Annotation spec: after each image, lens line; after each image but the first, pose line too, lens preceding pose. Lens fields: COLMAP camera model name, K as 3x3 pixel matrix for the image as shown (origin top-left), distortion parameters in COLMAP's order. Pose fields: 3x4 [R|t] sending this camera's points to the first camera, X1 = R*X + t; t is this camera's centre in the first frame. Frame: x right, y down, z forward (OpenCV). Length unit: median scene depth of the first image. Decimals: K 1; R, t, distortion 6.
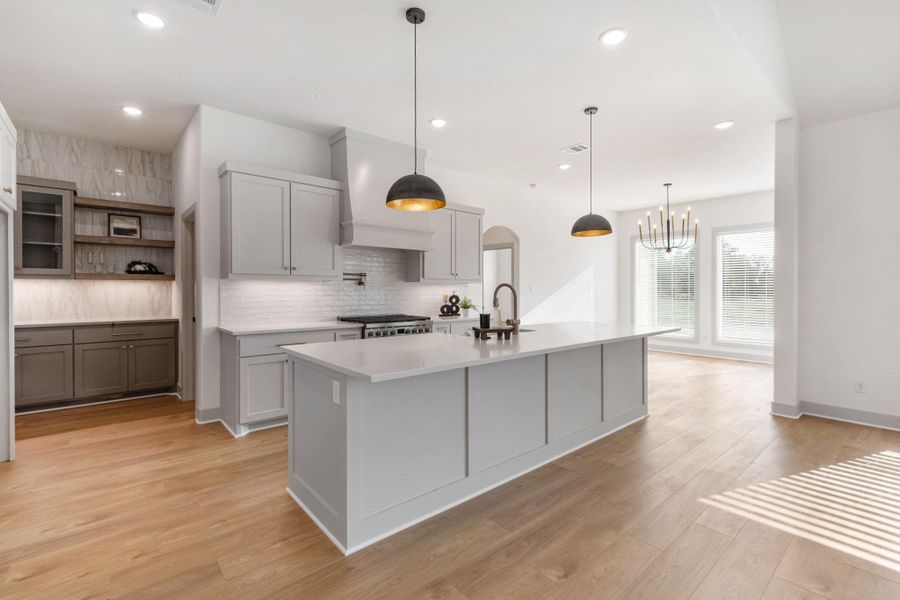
lens RADIAL K [[406.5, 0, 451.1], [0, 406.5, 291.8], [0, 0, 1]] dist [0.003089, -0.000125]
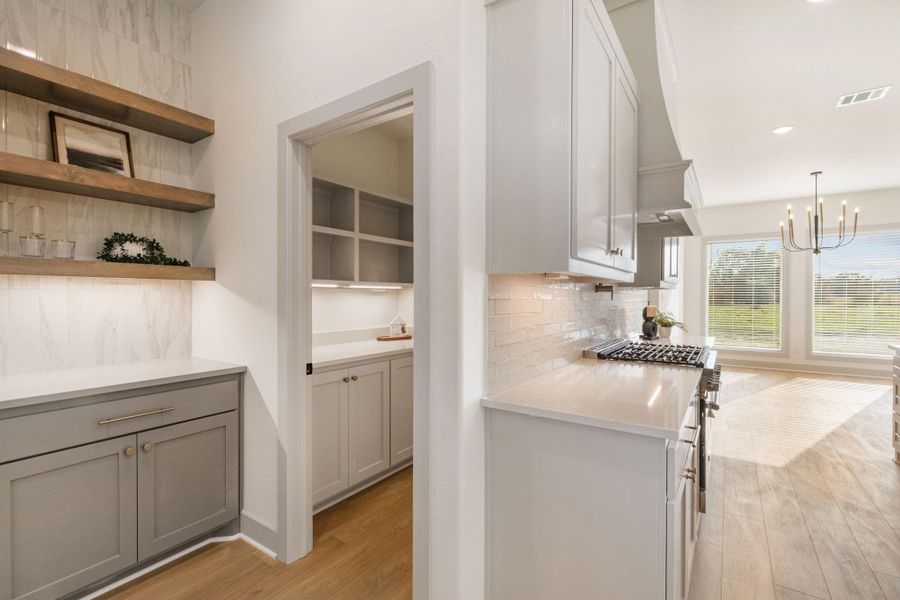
lens RADIAL K [[406.5, 0, 447.7], [0, 406.5, 299.3], [0, 0, 1]] dist [0.003089, -0.000125]
pose [[0.968219, -0.001343, 0.250099, -0.548780], [0.001150, 0.999999, 0.000919, -0.006291], [-0.250100, -0.000603, 0.968220, 0.499344]]
